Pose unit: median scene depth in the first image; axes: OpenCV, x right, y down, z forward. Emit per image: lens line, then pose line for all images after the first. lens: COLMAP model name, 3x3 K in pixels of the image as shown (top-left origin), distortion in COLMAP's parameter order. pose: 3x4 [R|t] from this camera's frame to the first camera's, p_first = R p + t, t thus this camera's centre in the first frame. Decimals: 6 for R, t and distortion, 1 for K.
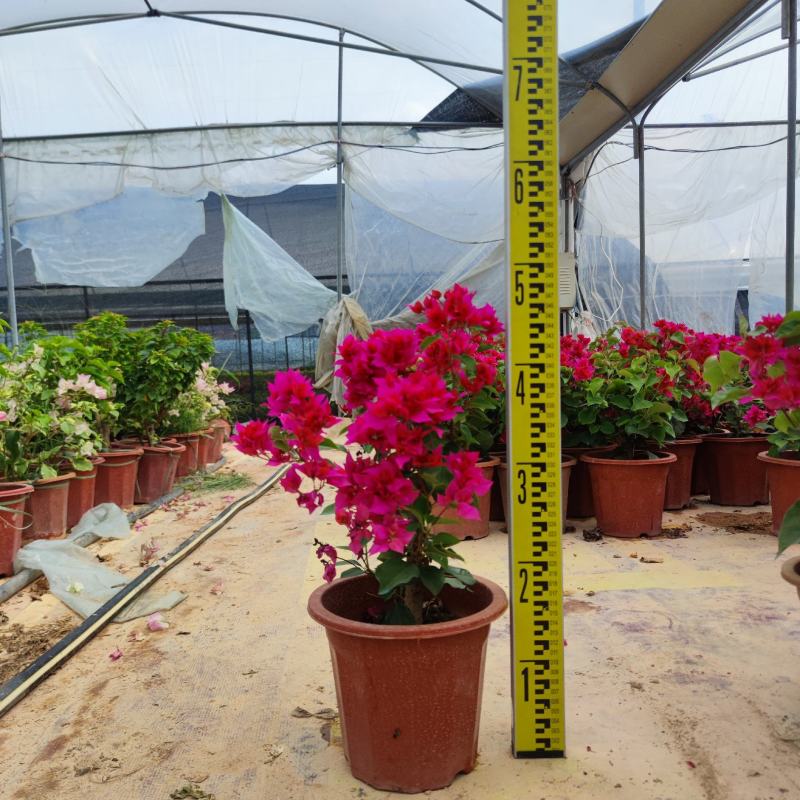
lens RADIAL K [[778.0, 0, 390.9], [0, 778.0, 398.8], [0, 0, 1]] dist [0.021317, -0.030948]
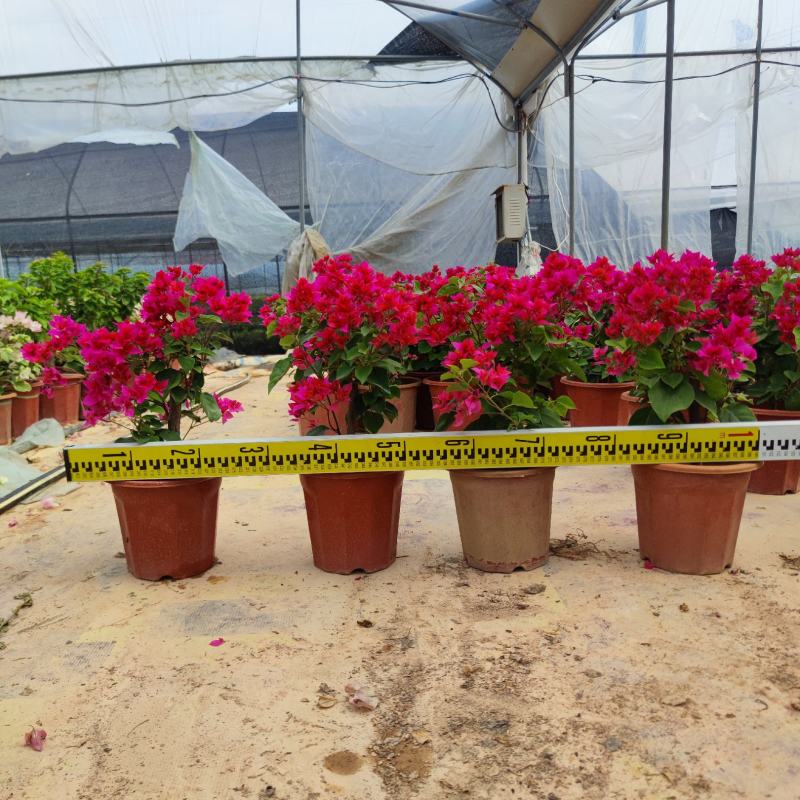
lens RADIAL K [[778.0, 0, 390.9], [0, 778.0, 398.8], [0, 0, 1]] dist [0.021317, -0.030948]
pose [[0.999805, -0.002403, -0.019598, 0.198197], [0.004347, 0.995002, 0.099763, -0.014997], [0.019260, -0.099829, 0.994818, -0.195268]]
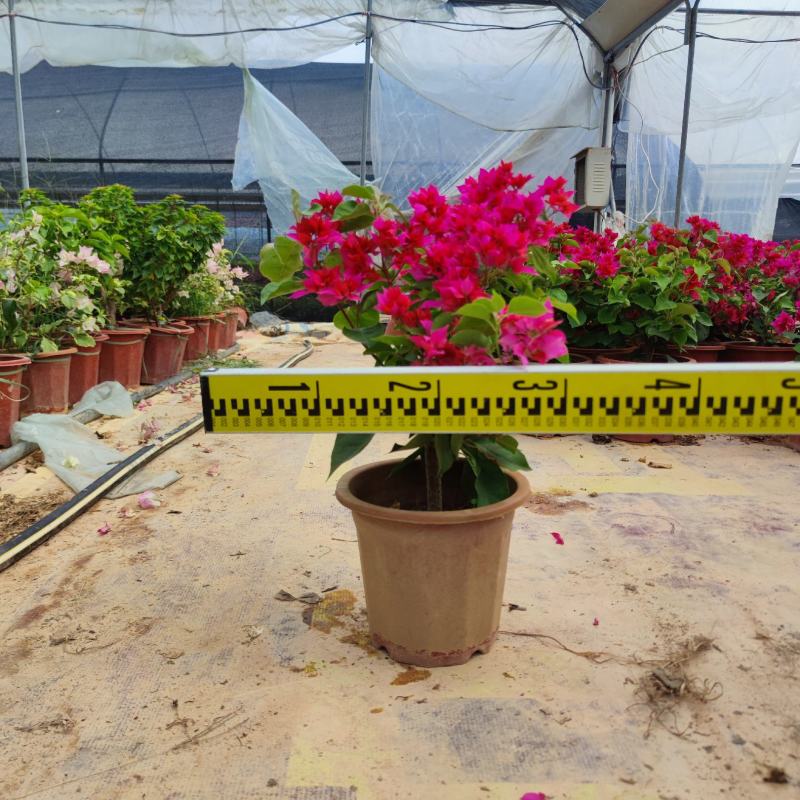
lens RADIAL K [[779.4, 0, 400.0], [0, 779.4, 400.0], [0, 0, 1]] dist [0.012312, -0.007523]
pose [[0.998664, 0.050107, -0.012619, 0.014133], [-0.048016, 0.990135, 0.131630, 0.010585], [0.019090, -0.130848, 0.991219, 0.029932]]
